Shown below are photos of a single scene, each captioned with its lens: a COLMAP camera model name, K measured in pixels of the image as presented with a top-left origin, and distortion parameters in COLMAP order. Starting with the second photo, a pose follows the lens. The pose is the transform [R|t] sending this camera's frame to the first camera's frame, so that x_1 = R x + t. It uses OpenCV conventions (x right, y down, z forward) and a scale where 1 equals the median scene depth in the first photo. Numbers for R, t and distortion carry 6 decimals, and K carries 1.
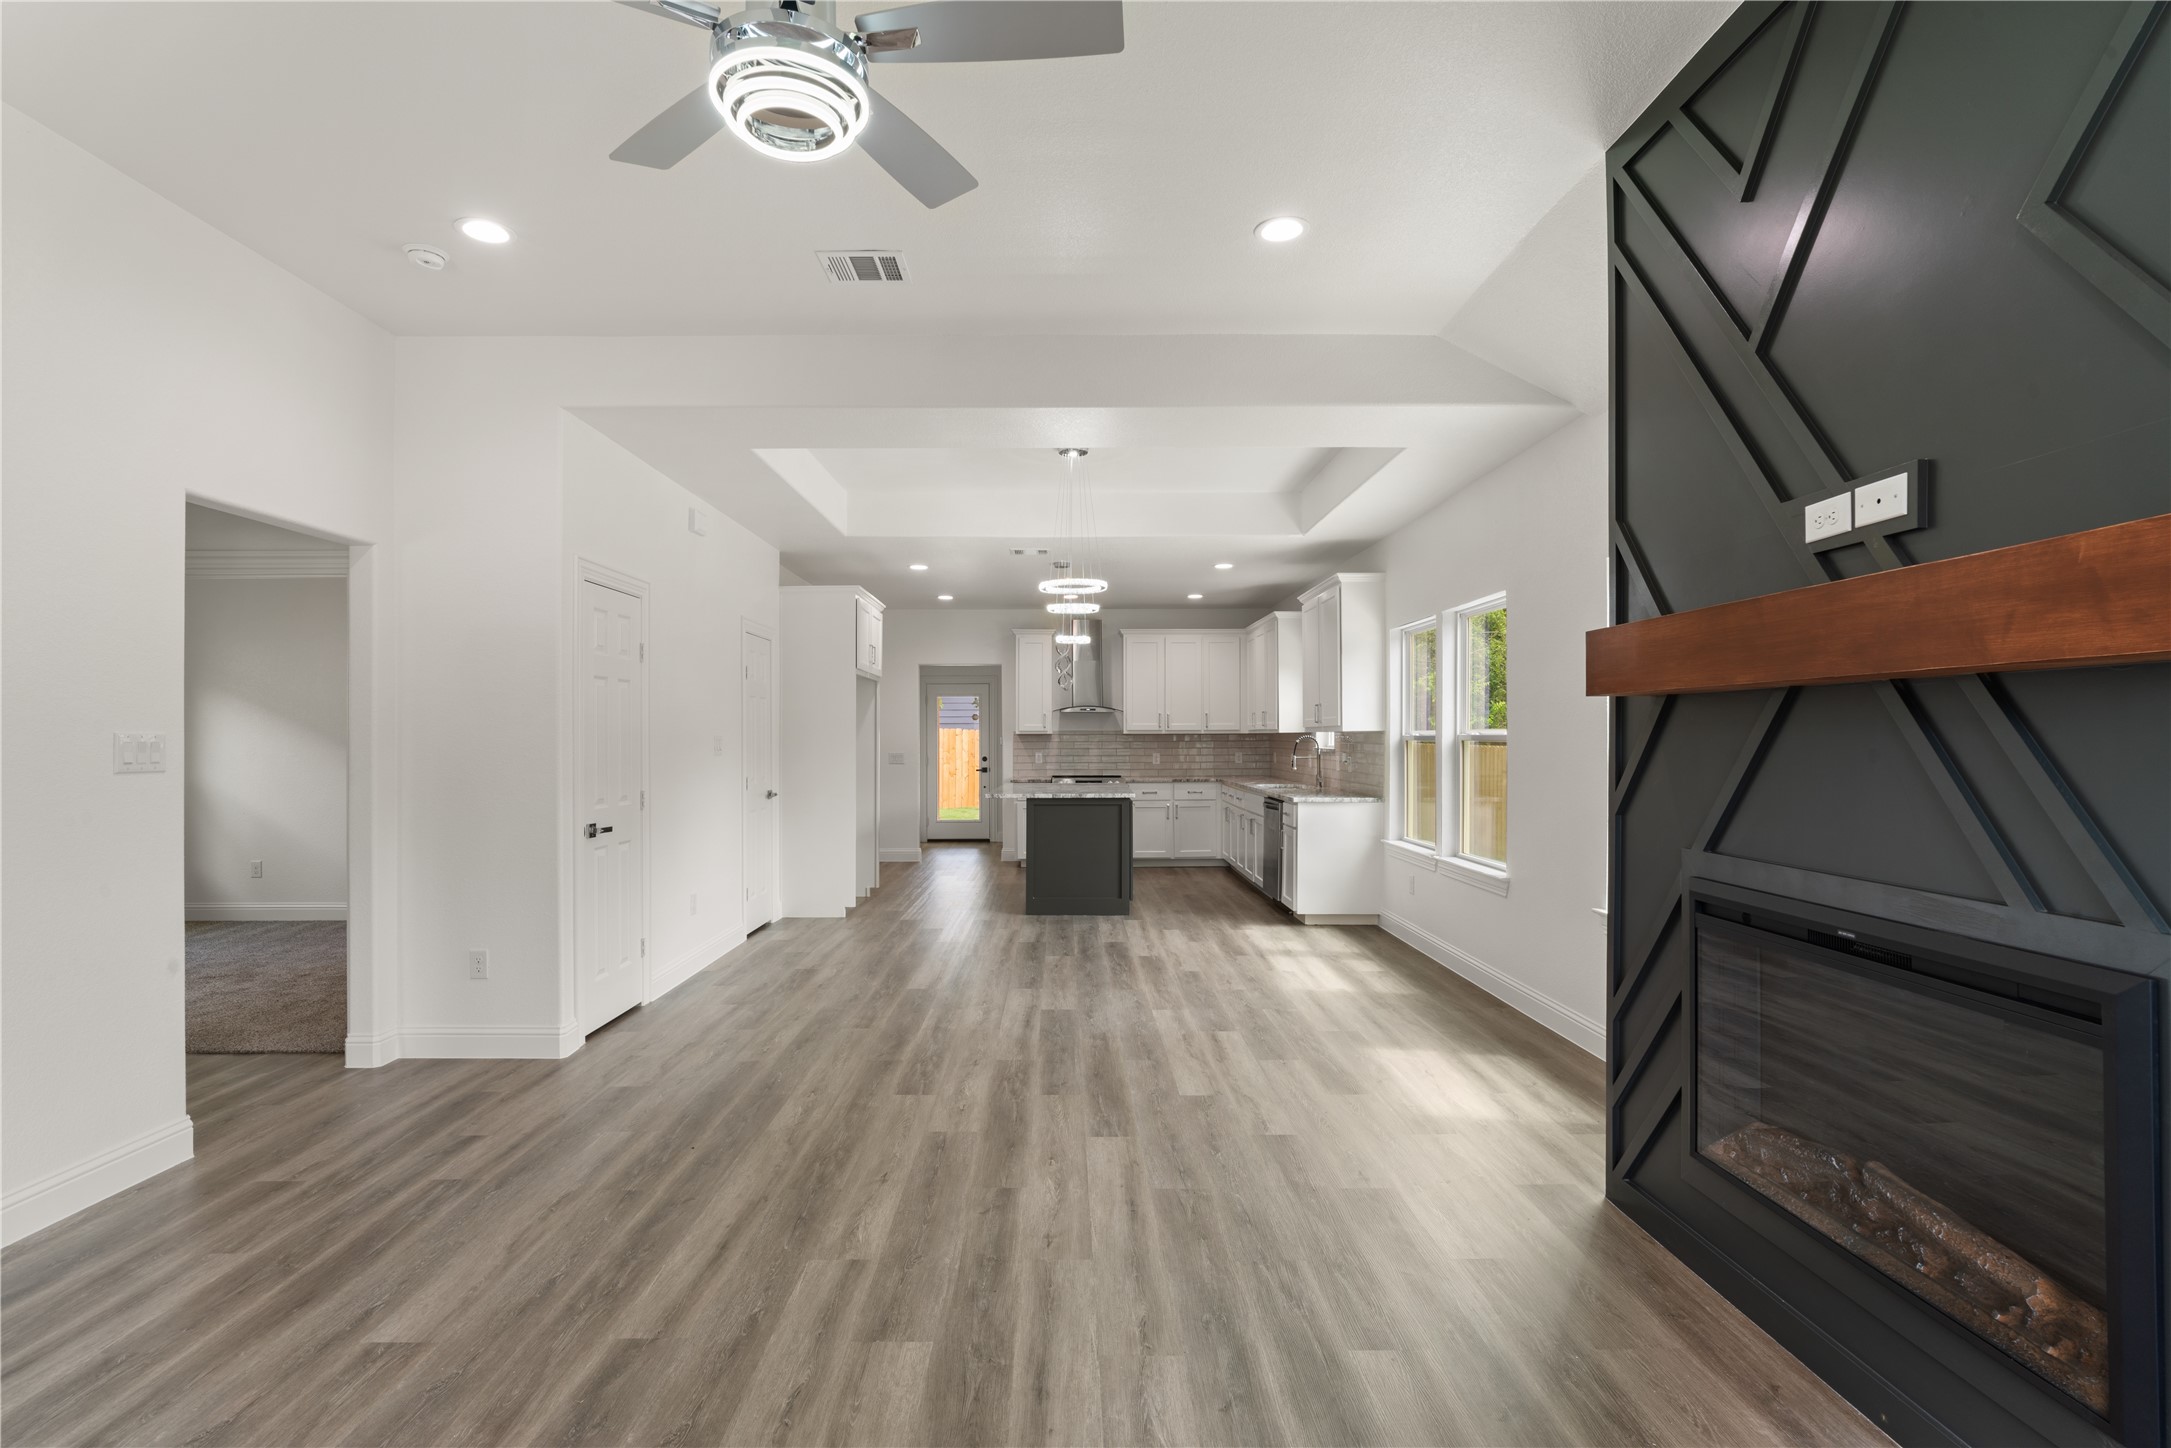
lens RADIAL K [[1016.6, 0, 1069.8], [0, 1016.6, 738.3], [0, 0, 1]] dist [-0.014266, 0.000603]
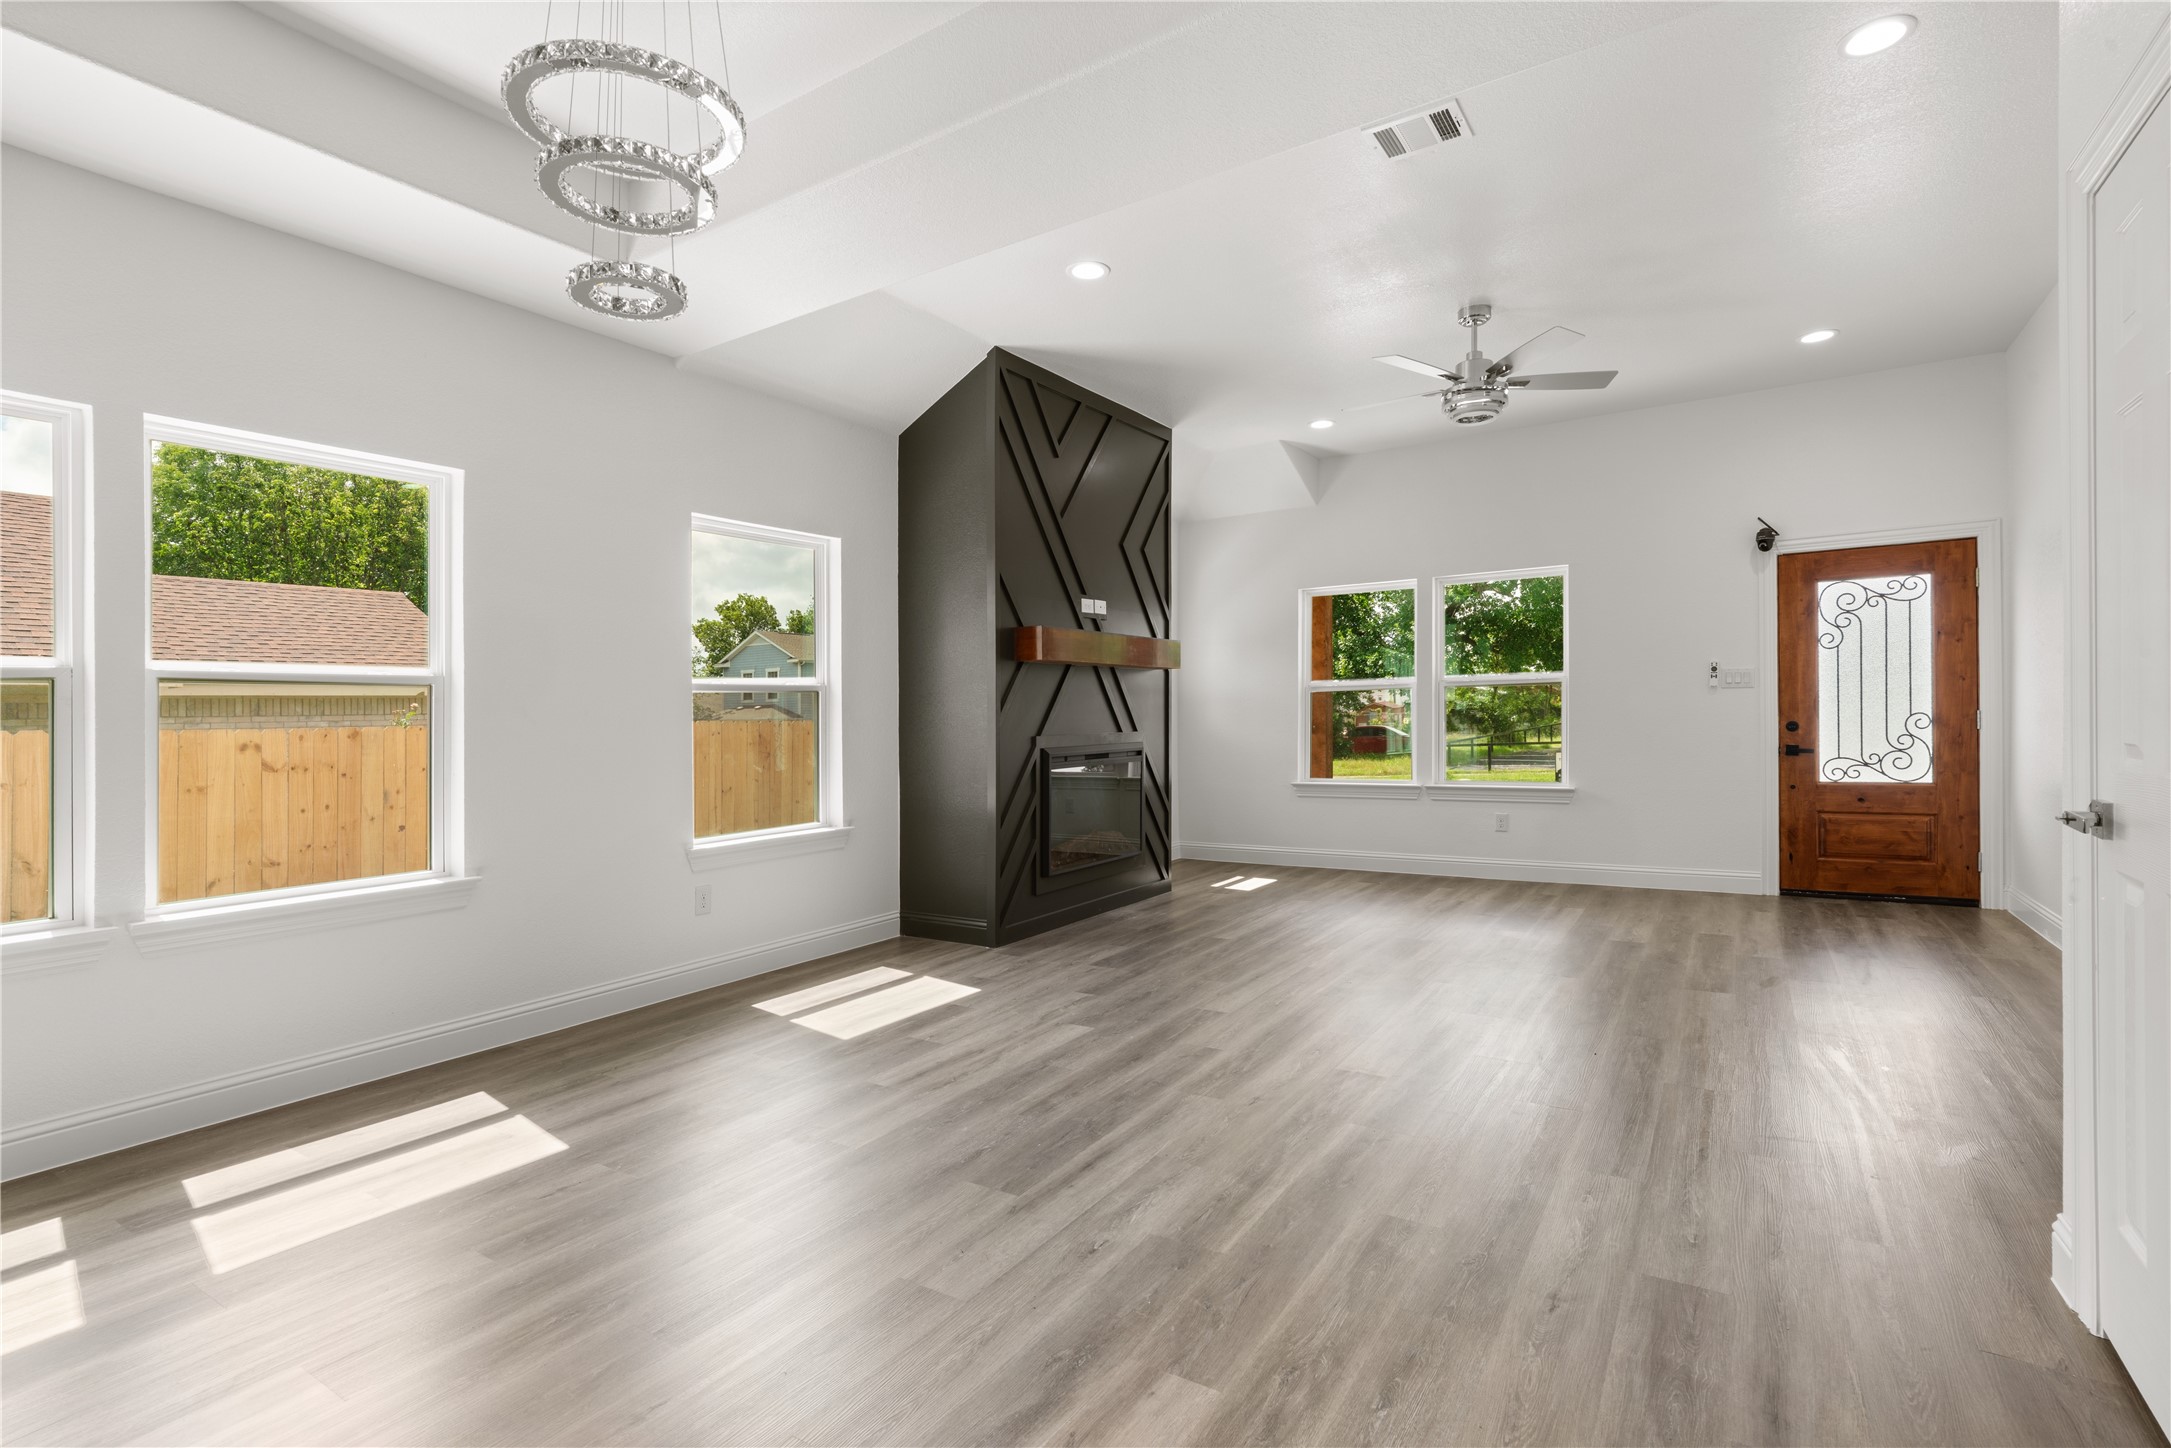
lens RADIAL K [[1024.0, 0, 1088.7], [0, 1024.0, 757.7], [0, 0, 1]] dist [-0.003270, 0.000746]
pose [[-0.840402, 0.000272, 0.541964, -0.427561], [0.024367, 0.999008, 0.037284, 0.052058], [-0.541416, 0.044540, -0.839574, 1.835787]]
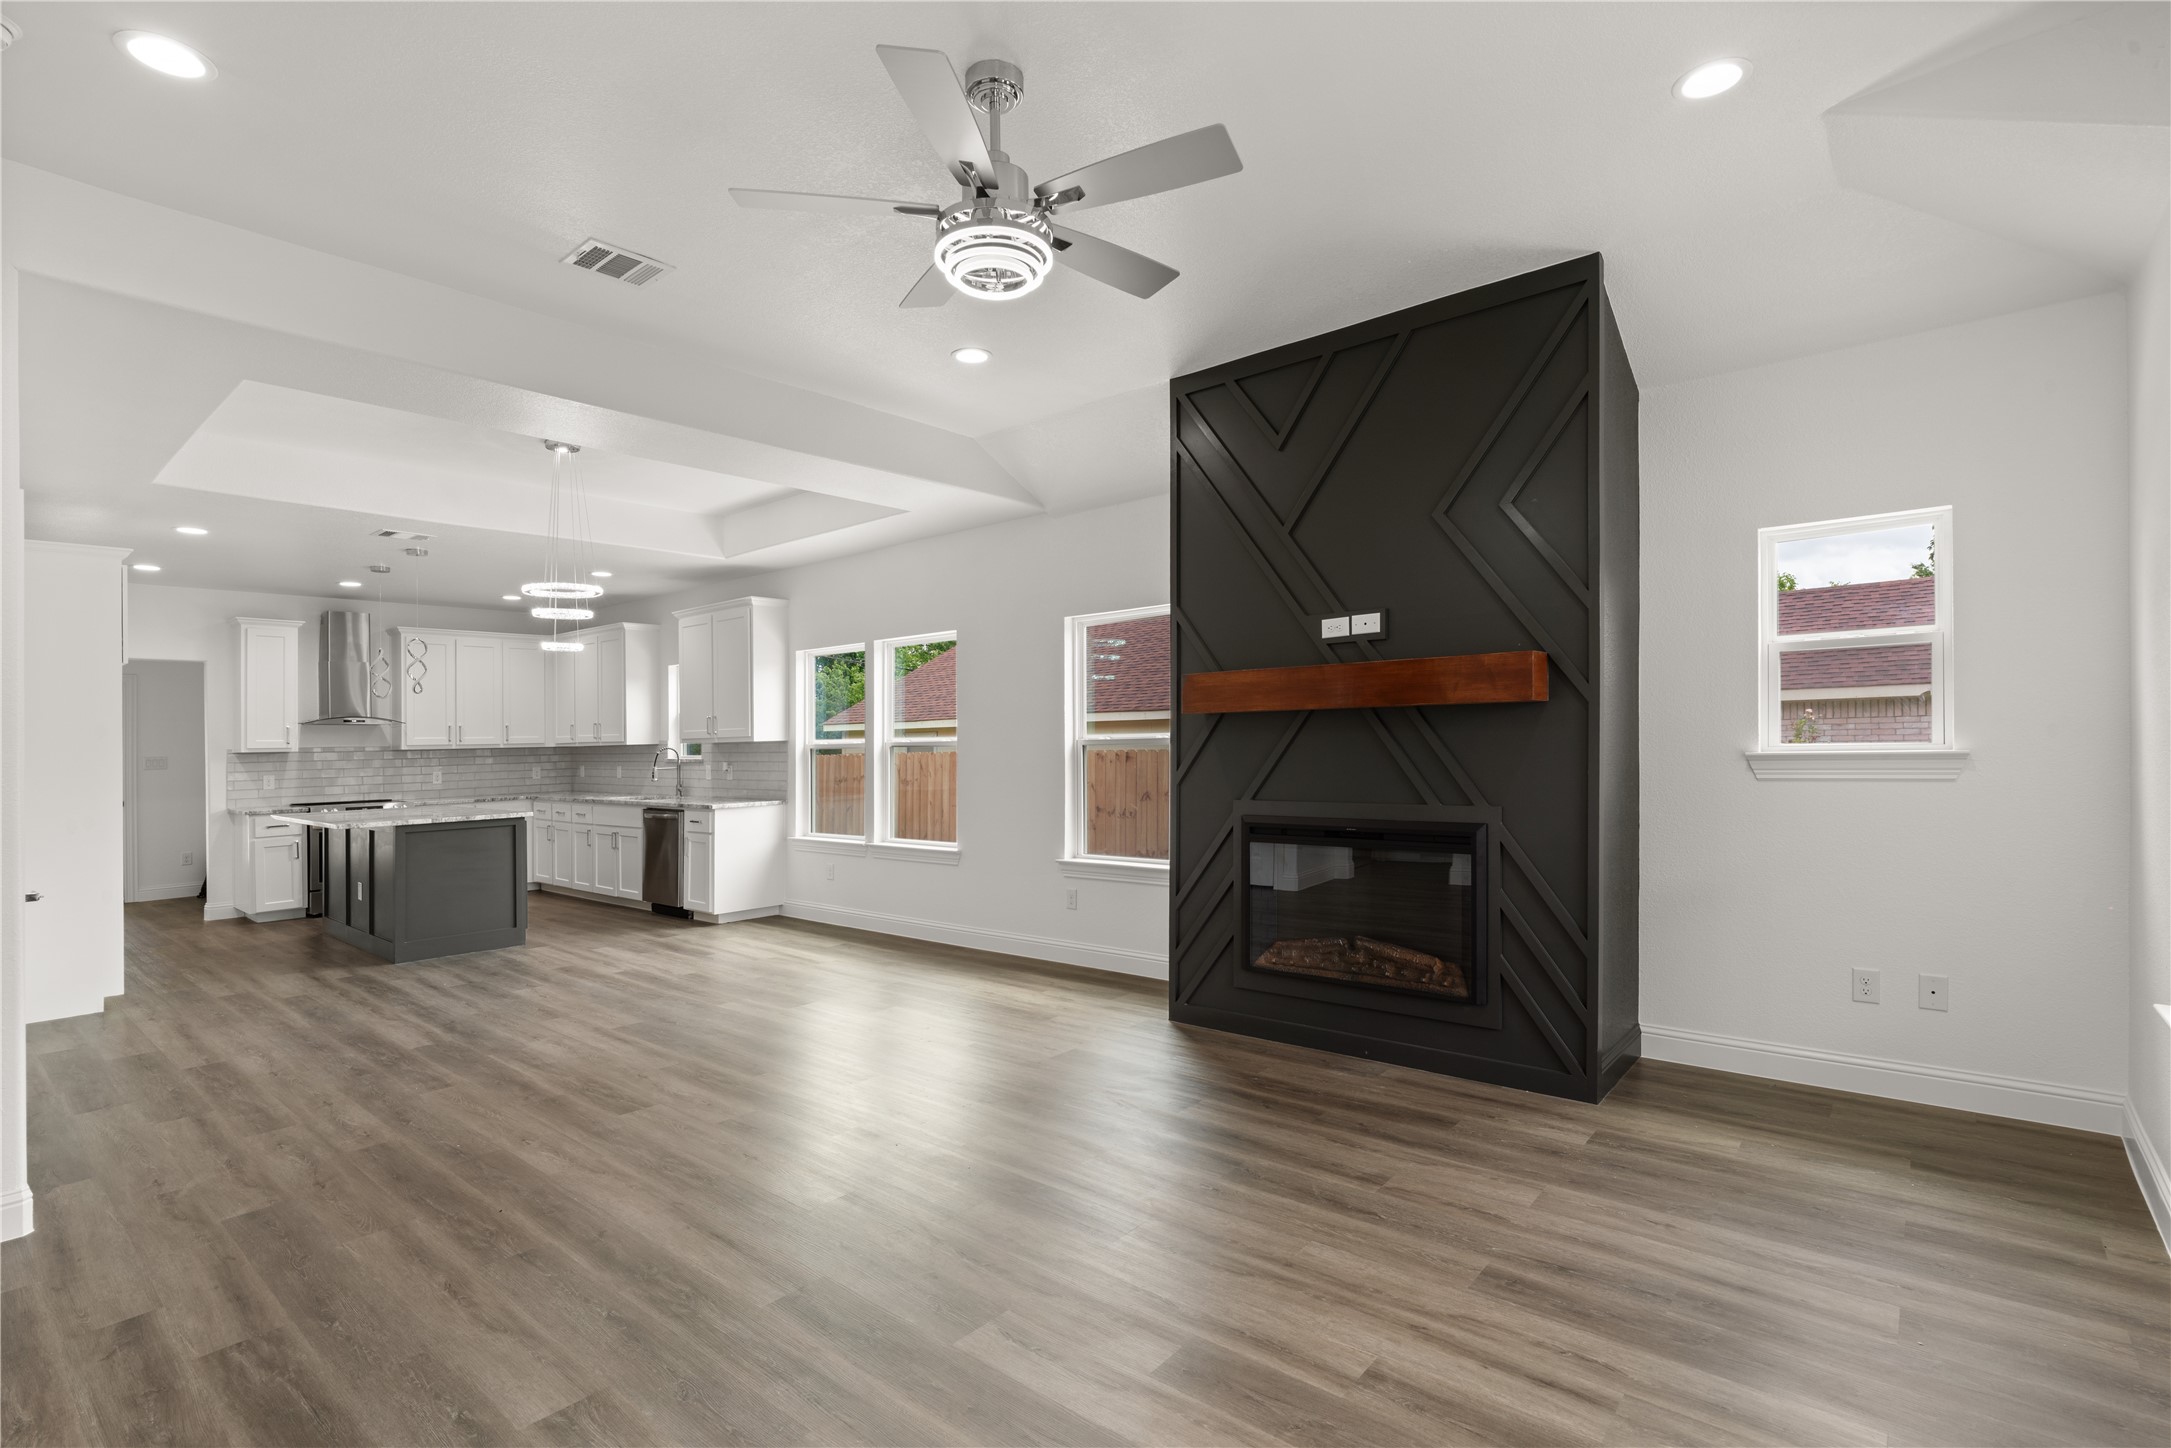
lens RADIAL K [[1024.0, 0, 1088.7], [0, 1024.0, 757.7], [0, 0, 1]] dist [-0.003270, 0.000746]
pose [[0.652308, -0.024609, 0.757555, -0.617933], [0.020019, 0.999683, 0.015236, 0.001469], [-0.757690, 0.005227, 0.652594, 0.014895]]
